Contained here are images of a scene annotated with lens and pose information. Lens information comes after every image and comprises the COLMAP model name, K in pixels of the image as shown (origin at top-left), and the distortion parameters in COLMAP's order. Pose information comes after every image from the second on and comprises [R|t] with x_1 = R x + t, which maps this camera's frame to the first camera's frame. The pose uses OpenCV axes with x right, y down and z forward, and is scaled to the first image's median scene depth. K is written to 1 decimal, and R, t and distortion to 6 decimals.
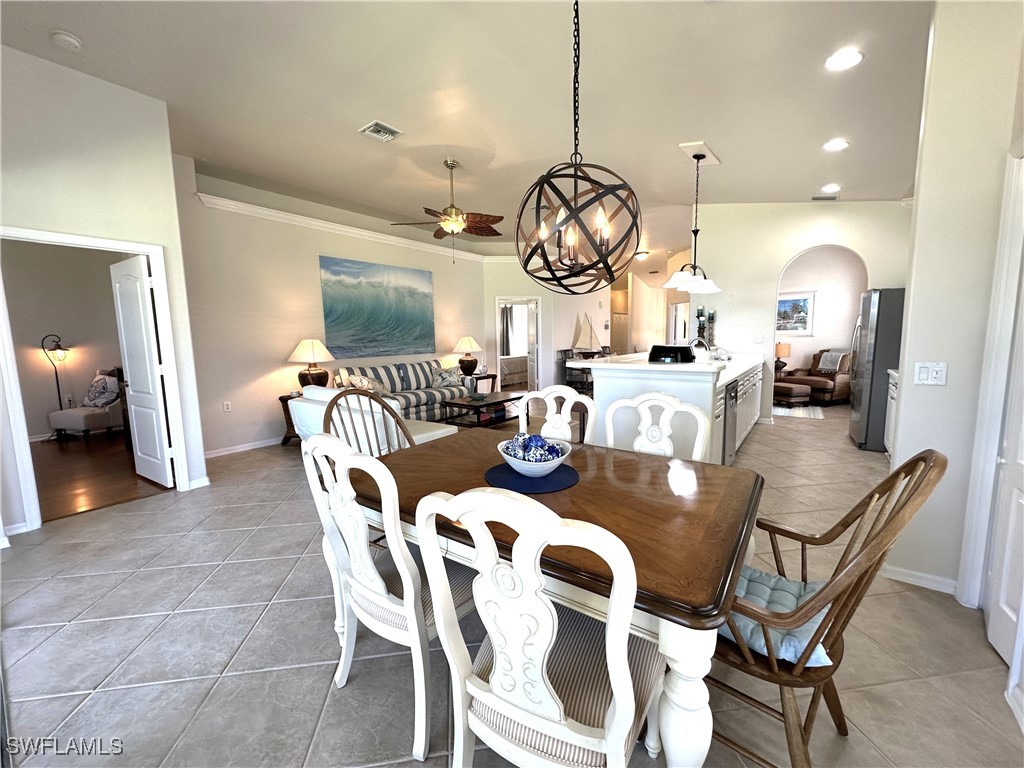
lens RADIAL K [[411.9, 0, 512.0], [0, 411.9, 384.0], [0, 0, 1]] dist [-0.000135, -0.000169]
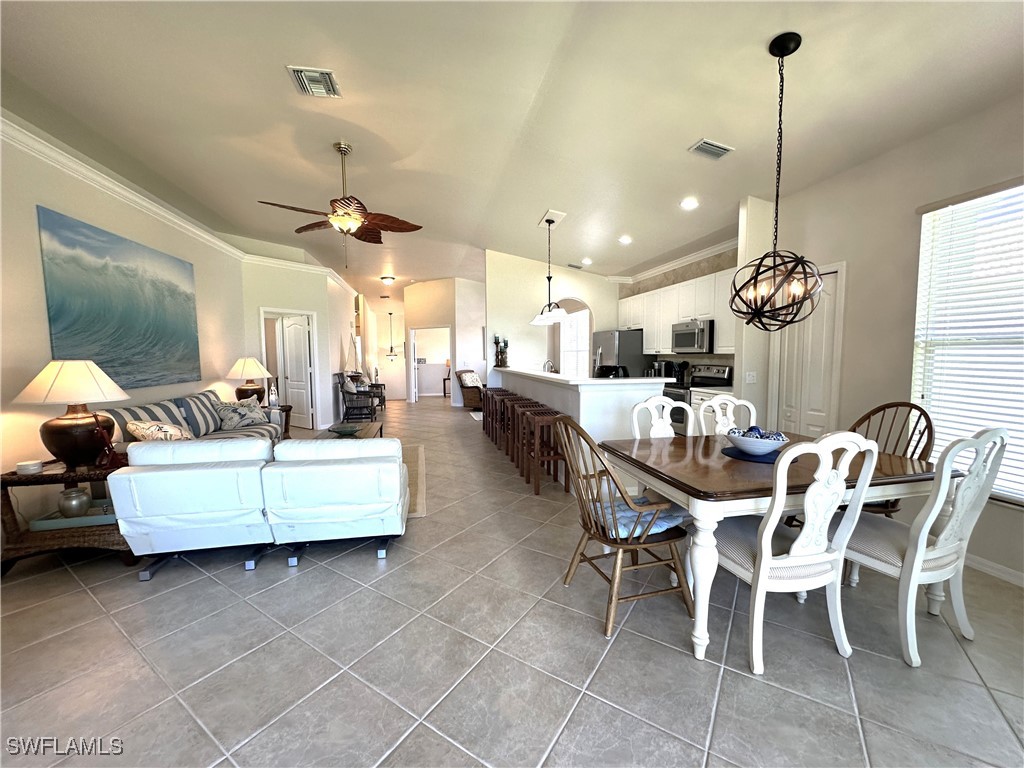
lens RADIAL K [[409.6, 0, 510.9], [0, 409.6, 384.2], [0, 0, 1]] dist [-0.002411, 0.000523]
pose [[0.659801, -0.041336, 0.750302, -0.431596], [0.081176, 0.996563, -0.016483, -0.019249], [-0.747043, 0.071782, 0.660889, 0.188040]]
